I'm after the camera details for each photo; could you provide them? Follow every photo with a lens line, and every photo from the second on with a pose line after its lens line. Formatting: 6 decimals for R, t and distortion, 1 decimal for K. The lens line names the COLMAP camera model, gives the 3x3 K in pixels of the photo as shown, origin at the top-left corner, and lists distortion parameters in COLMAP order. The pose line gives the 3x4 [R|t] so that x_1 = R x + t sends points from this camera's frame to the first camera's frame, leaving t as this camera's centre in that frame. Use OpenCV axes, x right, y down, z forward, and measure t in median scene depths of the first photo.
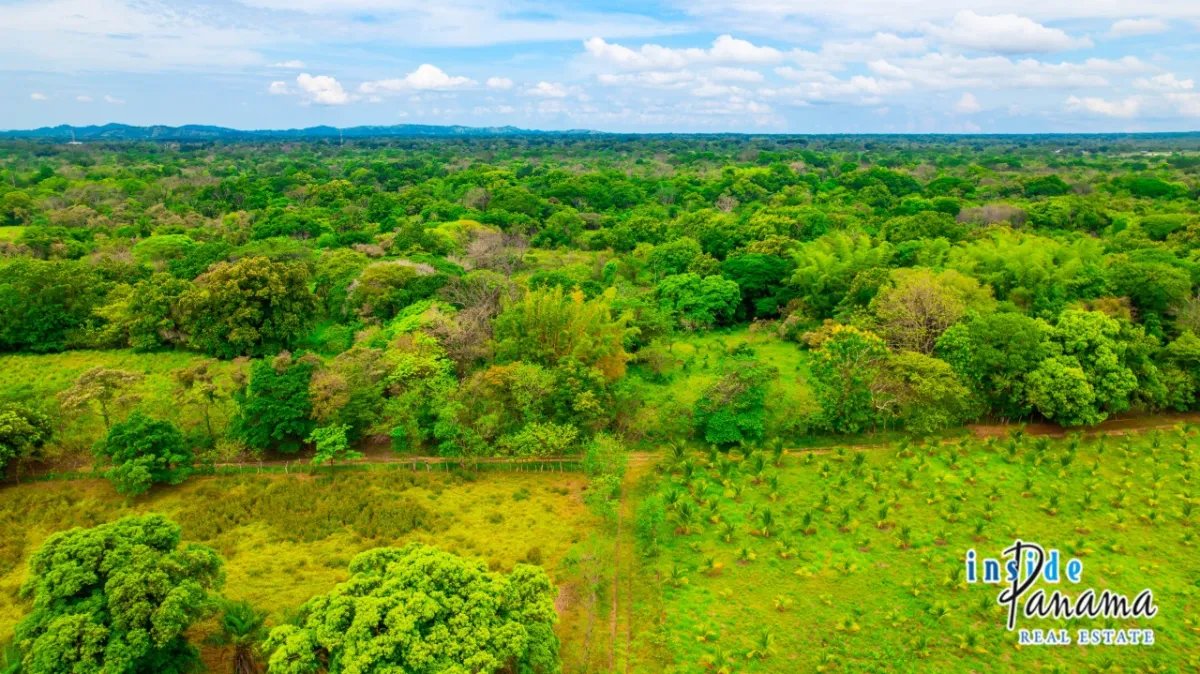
lens RADIAL K [[812.2, 0, 600.0], [0, 812.2, 337.0], [0, 0, 1]] dist [-0.079099, 0.079835]
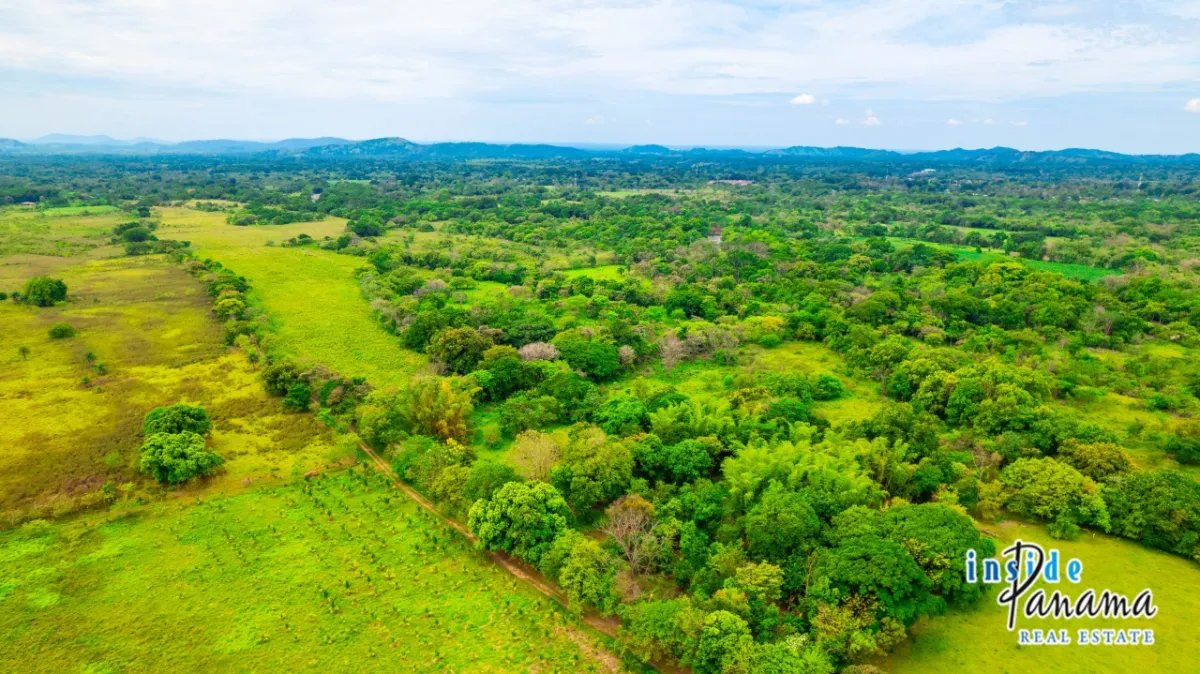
lens RADIAL K [[770.6, 0, 602.8], [0, 770.6, 343.8], [0, 0, 1]] dist [-0.079697, 0.074880]
pose [[0.526526, 0.207431, -0.824465, 1.332589], [-0.211401, 0.971262, 0.109357, -0.344454], [0.823456, 0.116713, 0.555246, 0.230381]]
